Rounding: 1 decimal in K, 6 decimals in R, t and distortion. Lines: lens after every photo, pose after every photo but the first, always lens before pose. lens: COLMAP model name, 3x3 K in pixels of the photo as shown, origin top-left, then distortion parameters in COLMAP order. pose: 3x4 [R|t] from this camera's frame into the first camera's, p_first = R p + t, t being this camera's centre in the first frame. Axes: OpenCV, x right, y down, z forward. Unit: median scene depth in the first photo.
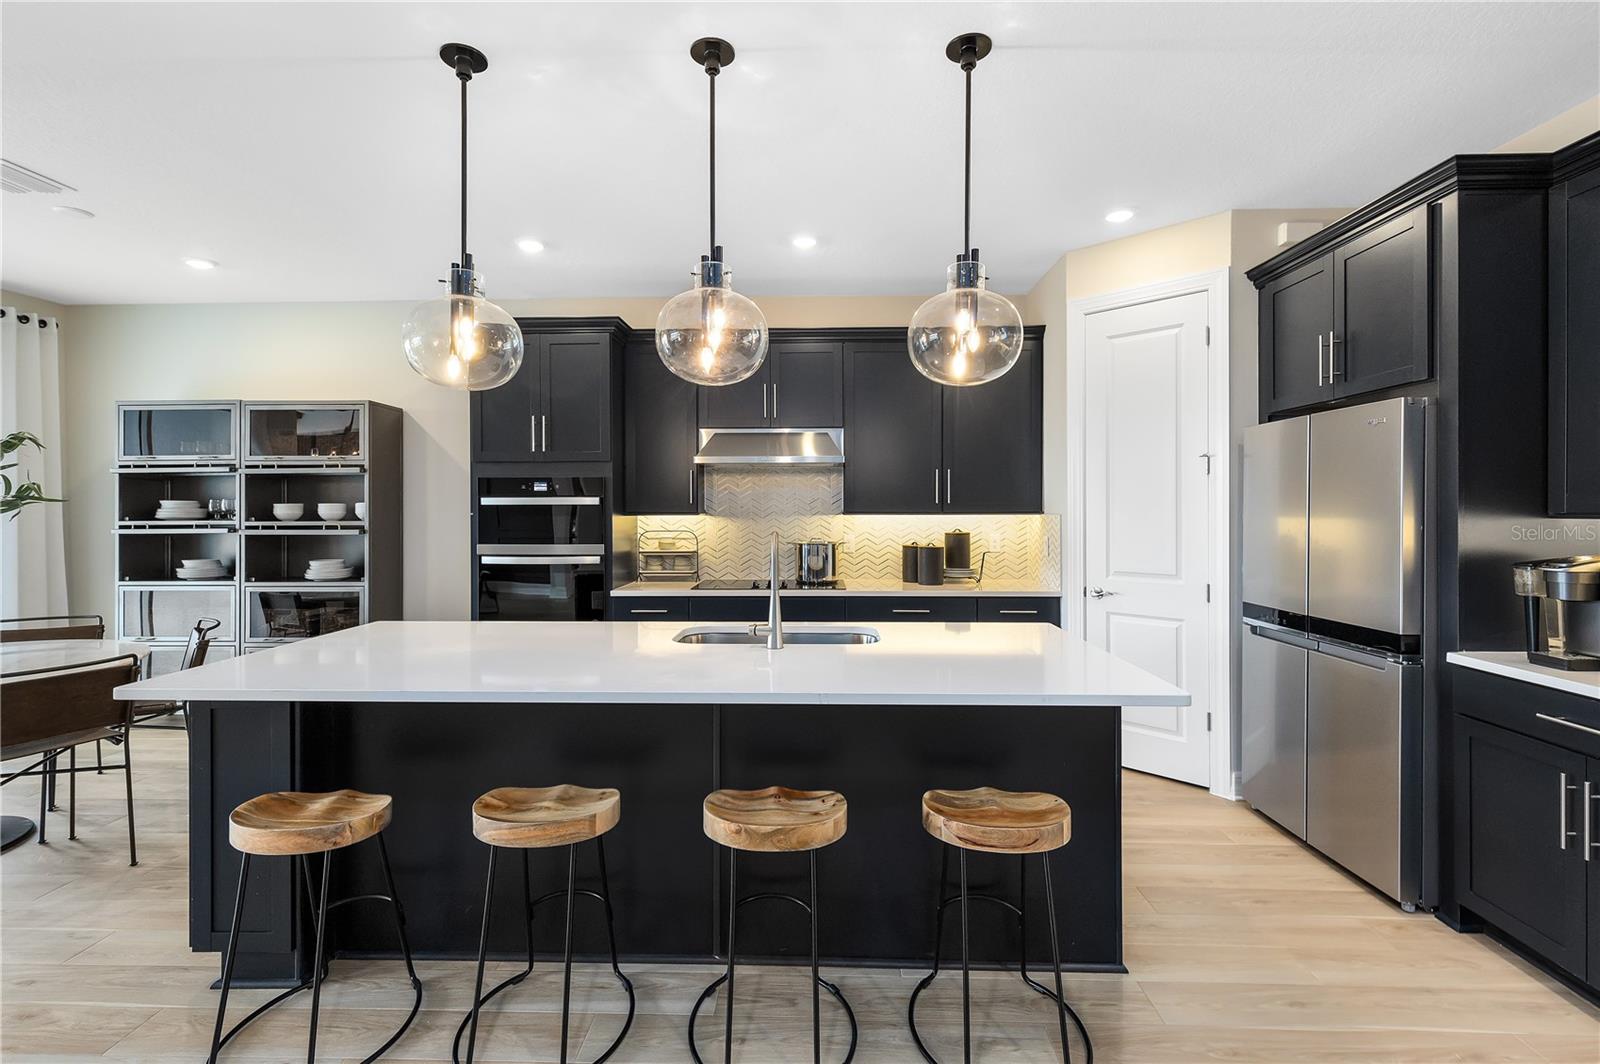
lens RADIAL K [[722.4, 0, 804.6], [0, 722.4, 523.8], [0, 0, 1]] dist [-0.006812, -0.001455]
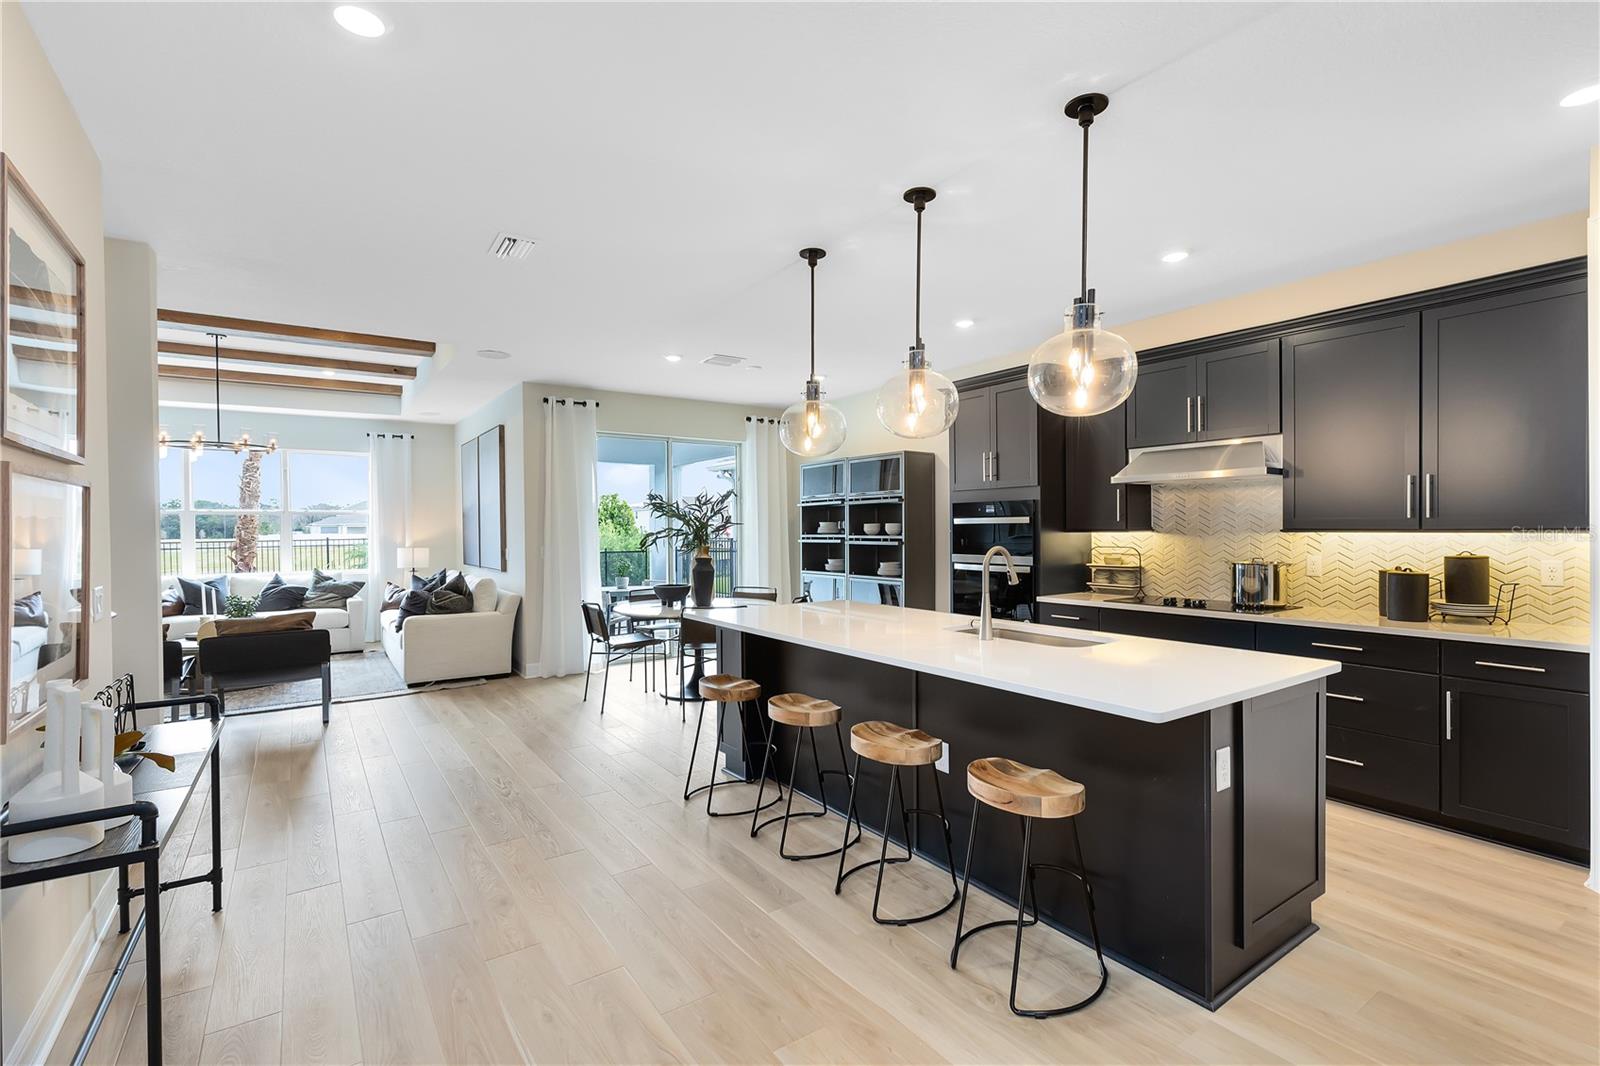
lens RADIAL K [[722.4, 0, 794.5], [0, 722.4, 532.0], [0, 0, 1]] dist [-0.006812, -0.001455]
pose [[0.580069, 0.002111, -0.814565, 0.421318], [-0.011151, 0.999924, -0.005350, -0.000981], [0.814491, 0.012186, 0.580048, 0.002630]]
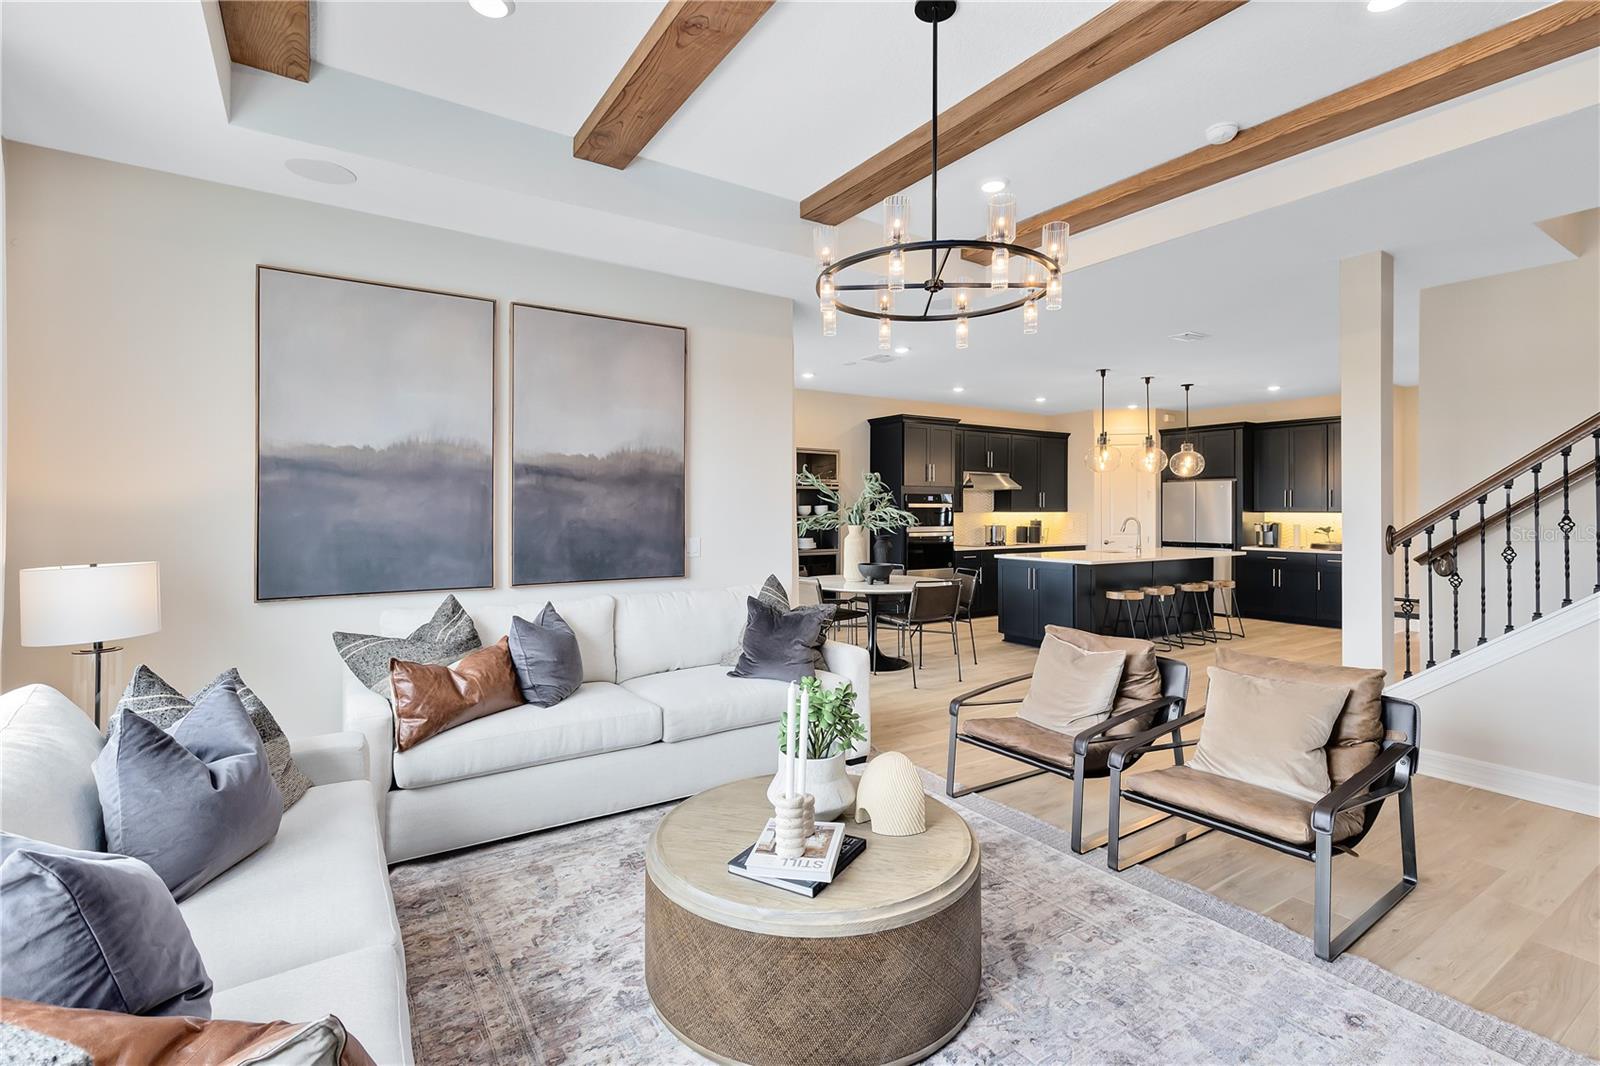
lens RADIAL K [[722.4, 0, 798.3], [0, 722.4, 519.5], [0, 0, 1]] dist [-0.006812, -0.001455]
pose [[0.813917, -0.005959, 0.580950, -1.731030], [0.011781, 0.999911, -0.006250, 0.015267], [-0.580862, 0.011931, 0.813915, -0.414604]]
